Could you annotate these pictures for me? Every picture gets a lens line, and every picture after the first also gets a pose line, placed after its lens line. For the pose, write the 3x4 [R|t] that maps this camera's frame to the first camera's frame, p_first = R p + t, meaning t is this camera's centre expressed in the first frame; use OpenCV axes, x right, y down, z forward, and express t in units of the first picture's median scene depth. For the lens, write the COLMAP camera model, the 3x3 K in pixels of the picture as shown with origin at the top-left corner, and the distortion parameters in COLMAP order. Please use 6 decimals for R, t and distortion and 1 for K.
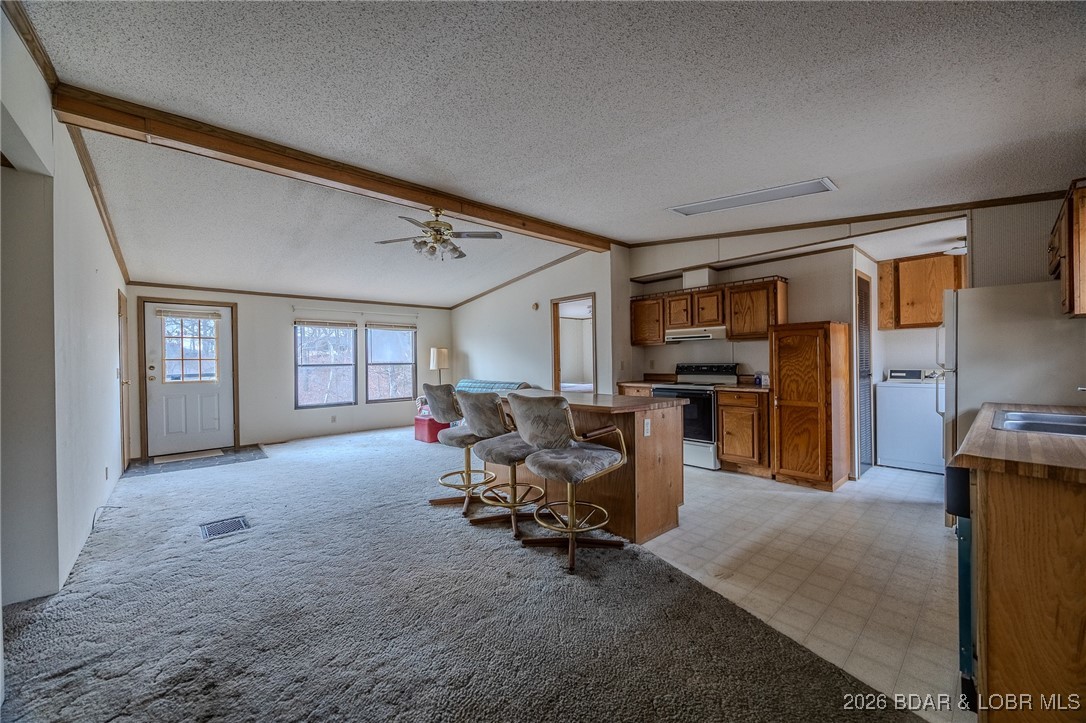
lens RADIAL K [[413.1, 0, 547.3], [0, 413.1, 361.3], [0, 0, 1]] dist [0.000049, -0.000652]
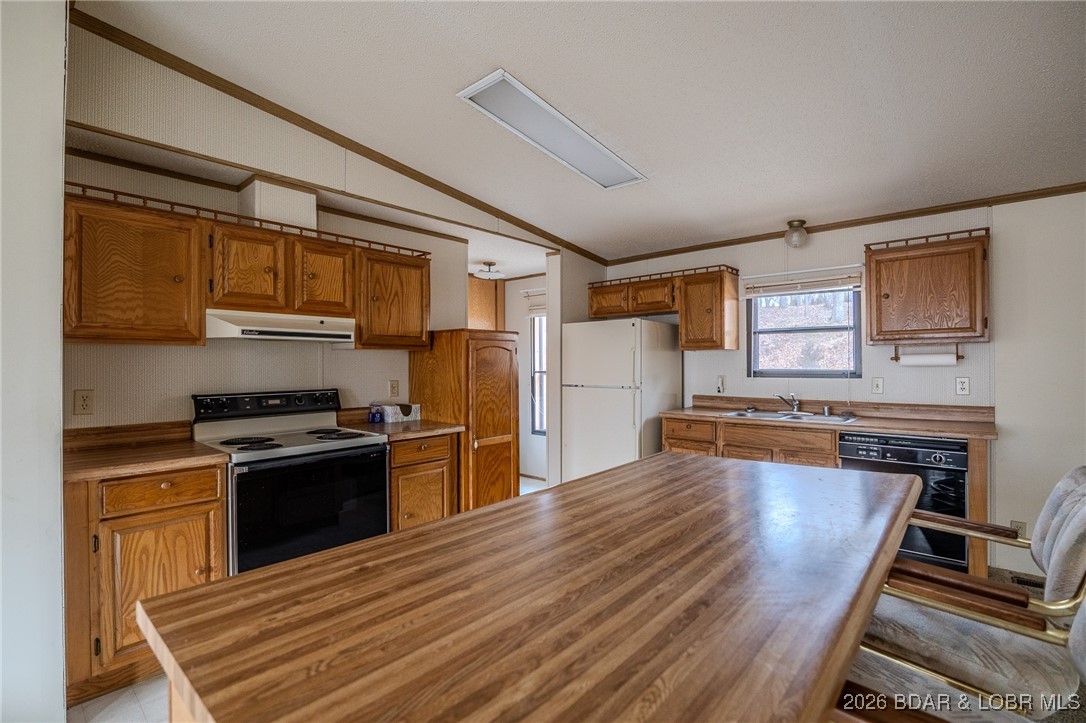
lens RADIAL K [[500.9, 0, 549.1], [0, 500.9, 362.5], [0, 0, 1]] dist [-0.004240, -0.000652]
pose [[-0.124635, 0.016910, 0.992059, -0.242553], [0.009834, 0.999827, -0.015807, -0.017752], [-0.992154, 0.007785, -0.124780, 0.860633]]
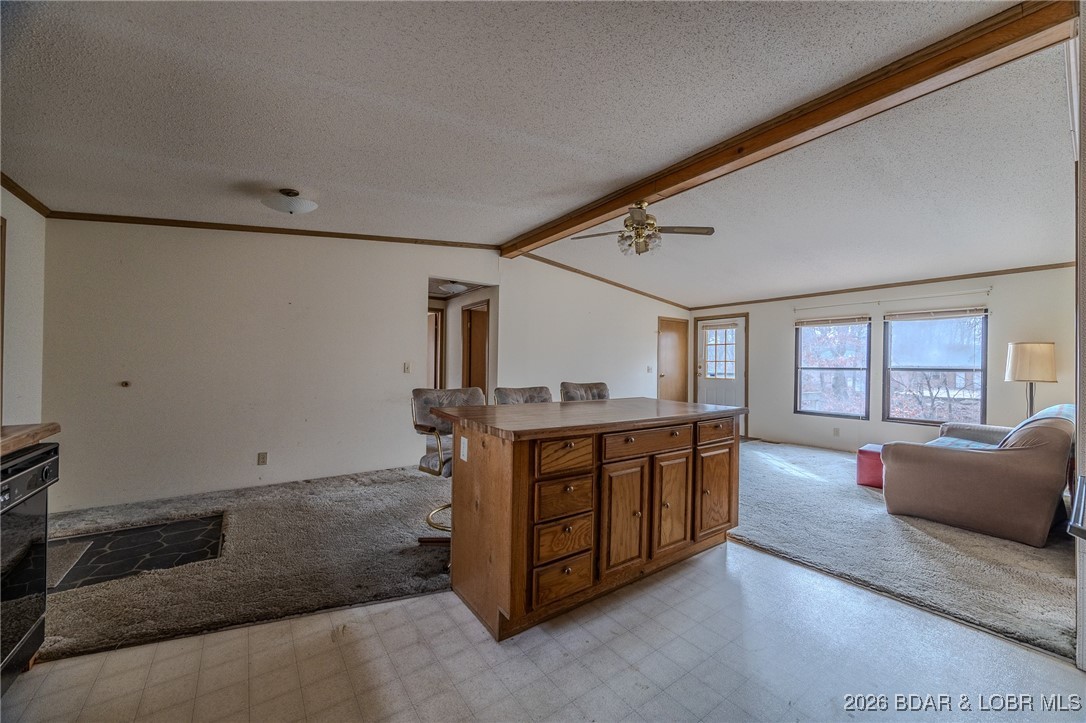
lens RADIAL K [[413.1, 0, 549.2], [0, 413.1, 365.4], [0, 0, 1]] dist [0.000049, -0.000652]
pose [[-0.098017, 0.011565, -0.995118, 0.597325], [-0.012601, 0.999838, 0.012861, -0.001912], [0.995105, 0.013800, -0.097855, 0.753922]]
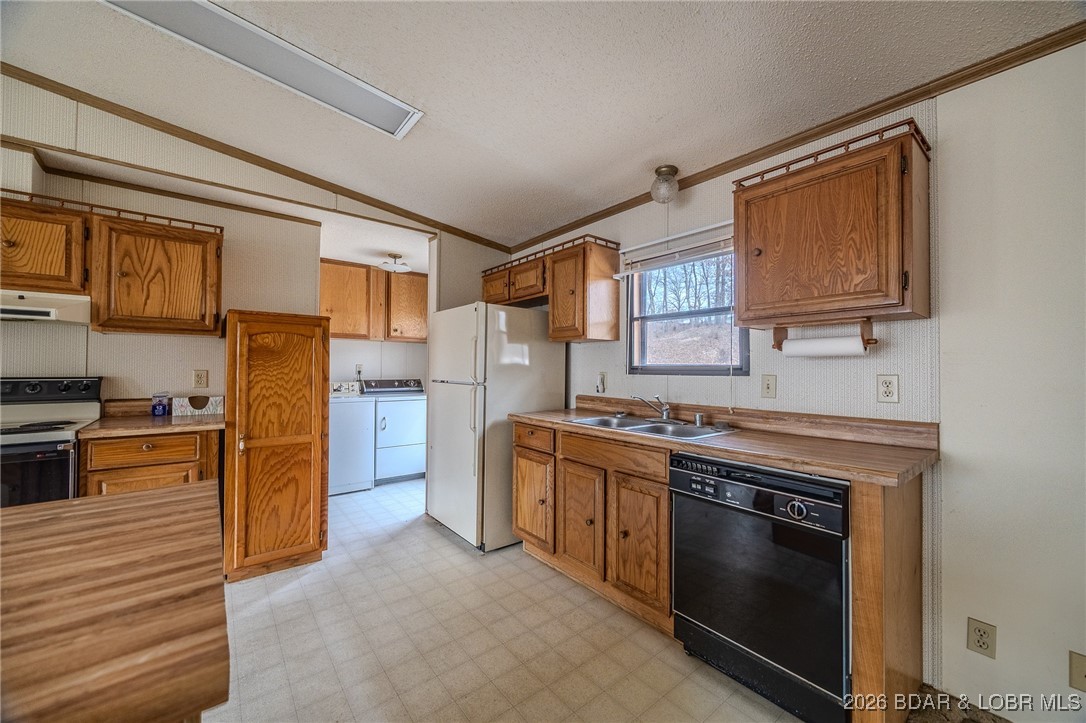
lens RADIAL K [[413.1, 0, 545.5], [0, 413.1, 362.9], [0, 0, 1]] dist [0.000049, -0.000652]
pose [[0.052896, 0.028502, 0.998193, -0.001771], [-0.005396, 0.999586, -0.028256, -0.000735], [-0.998585, -0.003892, 0.053028, 0.479176]]
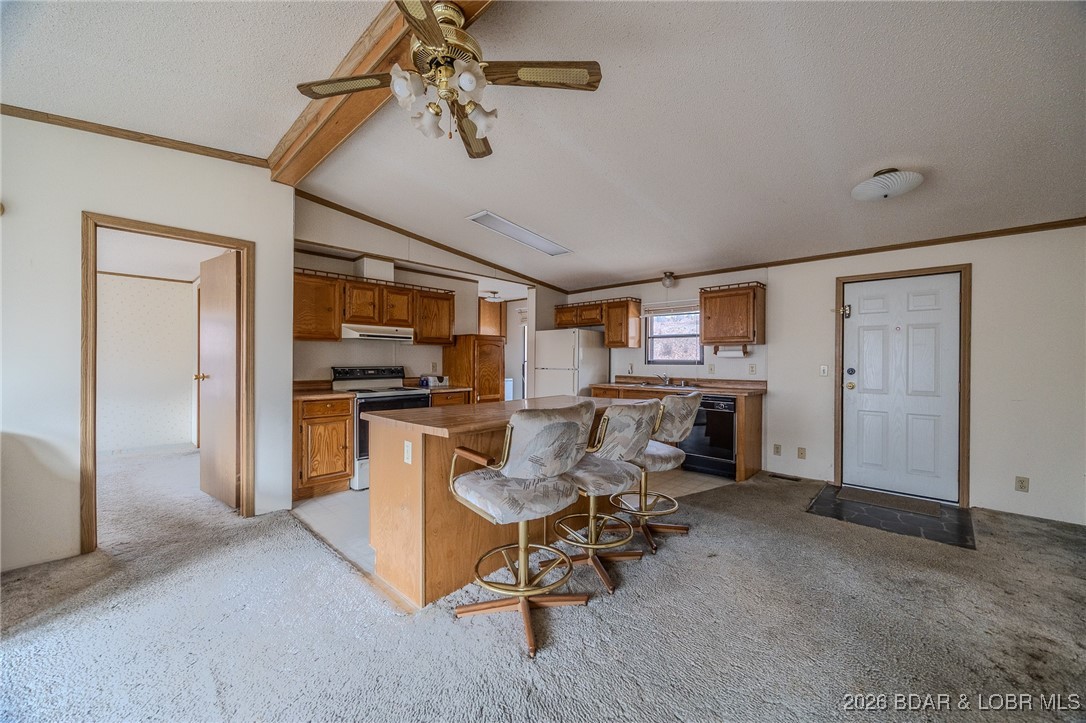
lens RADIAL K [[413.1, 0, 548.2], [0, 413.1, 361.4], [0, 0, 1]] dist [0.000049, -0.000652]
pose [[-0.089051, 0.010933, 0.995967, -0.597653], [-0.001782, 0.999936, -0.011136, 0.003606], [-0.996025, -0.002767, -0.089026, 0.791687]]
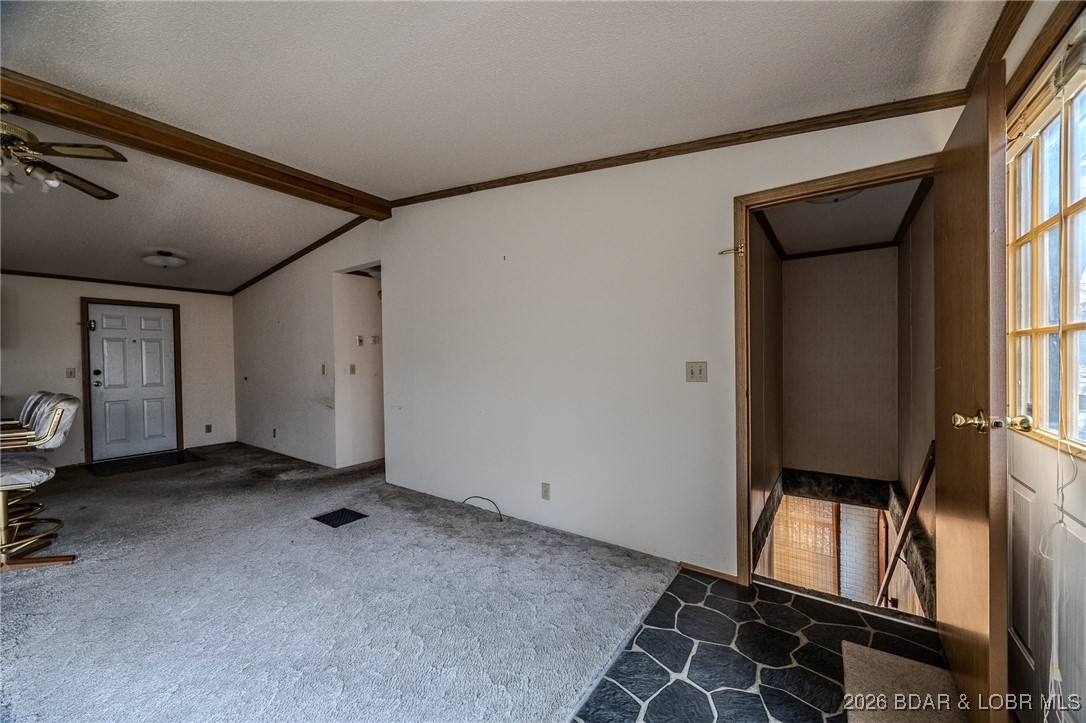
lens RADIAL K [[413.1, 0, 540.1], [0, 413.1, 361.7], [0, 0, 1]] dist [0.000049, -0.000652]
pose [[-0.977007, 0.028552, -0.211285, -0.730214], [0.026259, 0.999562, 0.013652, 0.000698], [0.211582, 0.007790, -0.977329, 1.454094]]
